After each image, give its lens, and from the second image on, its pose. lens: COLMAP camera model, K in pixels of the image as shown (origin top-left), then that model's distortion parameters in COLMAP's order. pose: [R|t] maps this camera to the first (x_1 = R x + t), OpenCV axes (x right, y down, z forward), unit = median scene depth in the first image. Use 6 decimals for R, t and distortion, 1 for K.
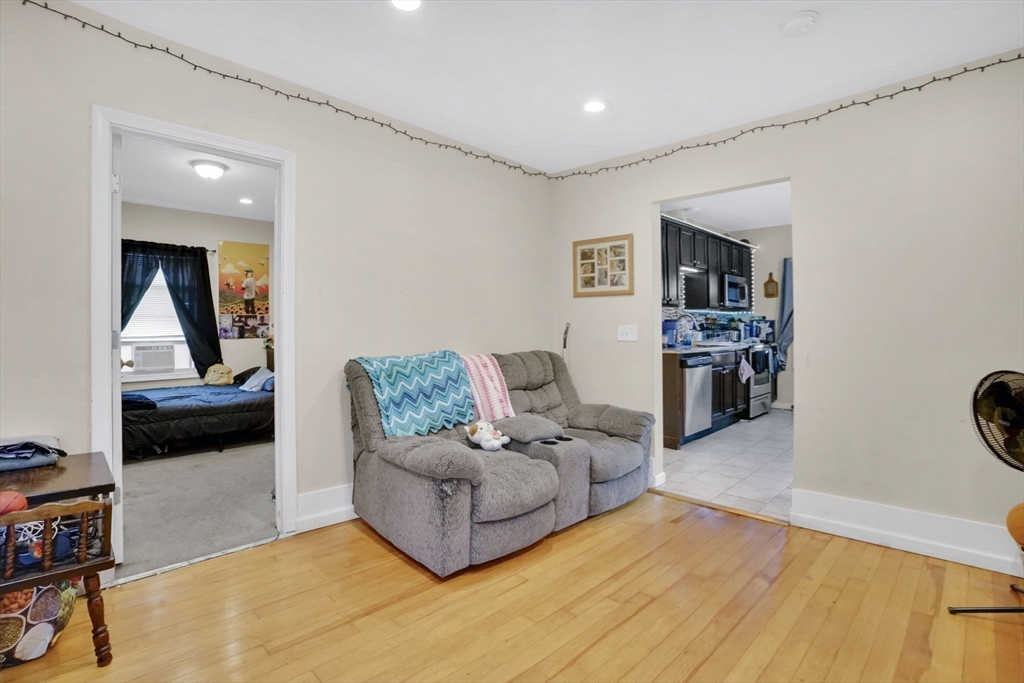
lens RADIAL K [[482.3, 0, 507.2], [0, 482.3, 334.4], [0, 0, 1]] dist [-0.056049, 0.014671]
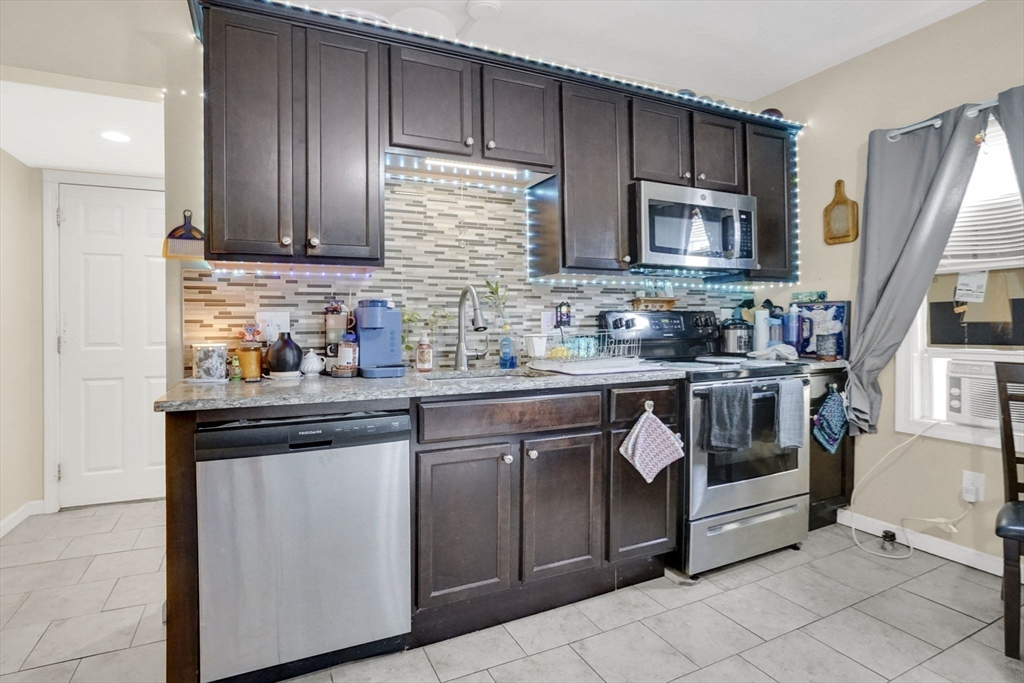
lens RADIAL K [[482.3, 0, 507.2], [0, 482.3, 334.4], [0, 0, 1]] dist [-0.056049, 0.014671]
pose [[0.927950, 0.005400, -0.372665, 0.445865], [-0.001298, 0.999936, 0.011258, -0.006820], [0.372702, -0.009964, 0.927898, 0.537171]]
